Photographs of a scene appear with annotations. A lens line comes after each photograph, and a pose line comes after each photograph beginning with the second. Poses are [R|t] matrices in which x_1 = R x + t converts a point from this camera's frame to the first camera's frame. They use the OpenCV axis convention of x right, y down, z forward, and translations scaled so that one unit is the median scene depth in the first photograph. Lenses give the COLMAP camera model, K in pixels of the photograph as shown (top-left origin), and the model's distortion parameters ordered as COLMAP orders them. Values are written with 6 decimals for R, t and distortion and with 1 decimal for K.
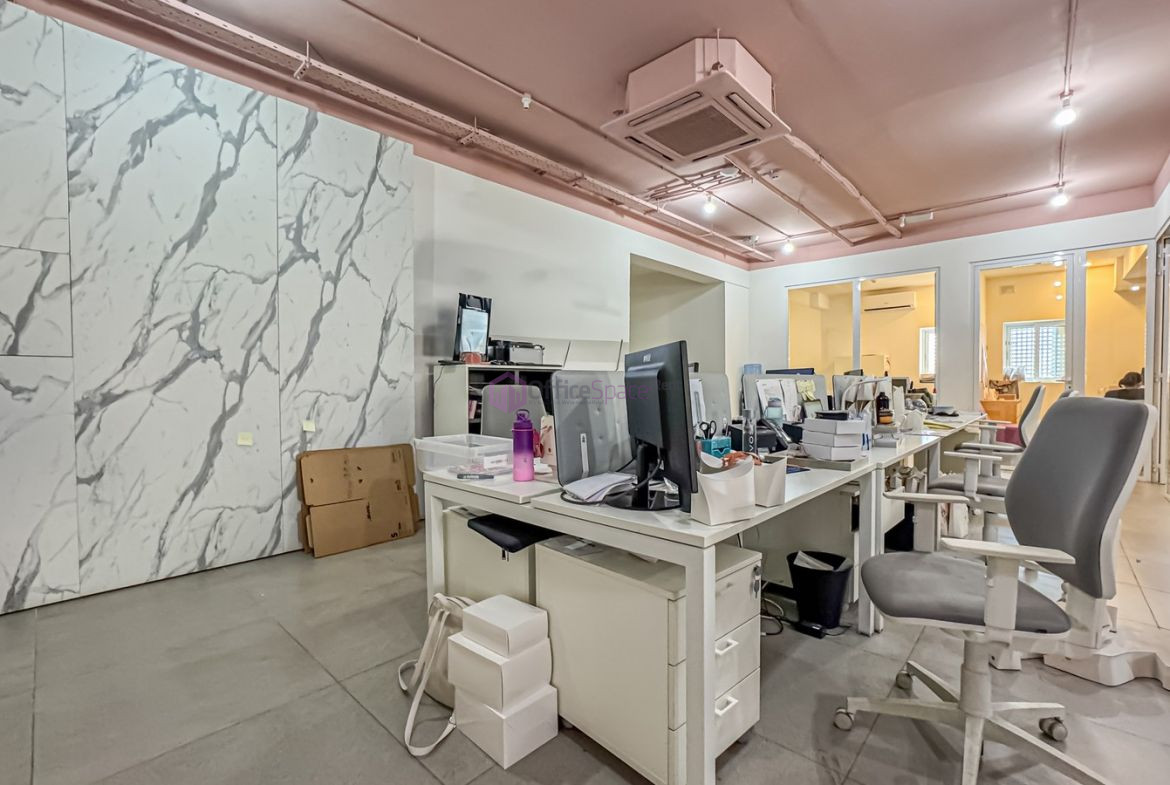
lens RADIAL K [[517.1, 0, 585.0], [0, 517.1, 392.5], [0, 0, 1]] dist [0.078176, -0.000009]
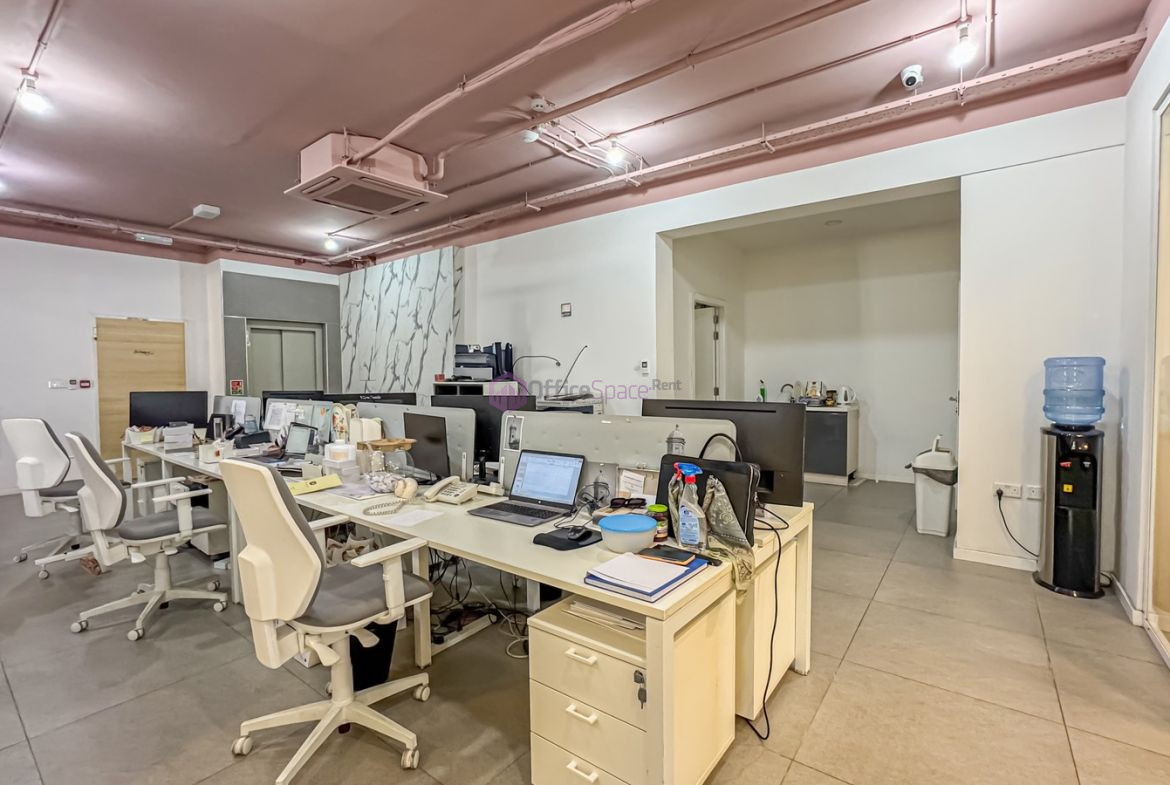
lens RADIAL K [[517.1, 0, 585.0], [0, 517.1, 392.5], [0, 0, 1]] dist [0.078176, -0.000009]
pose [[0.106661, 0.027353, -0.993919, 1.148180], [-0.029355, 0.999272, 0.024350, -0.060553], [0.993862, 0.026579, 0.107386, 1.079266]]
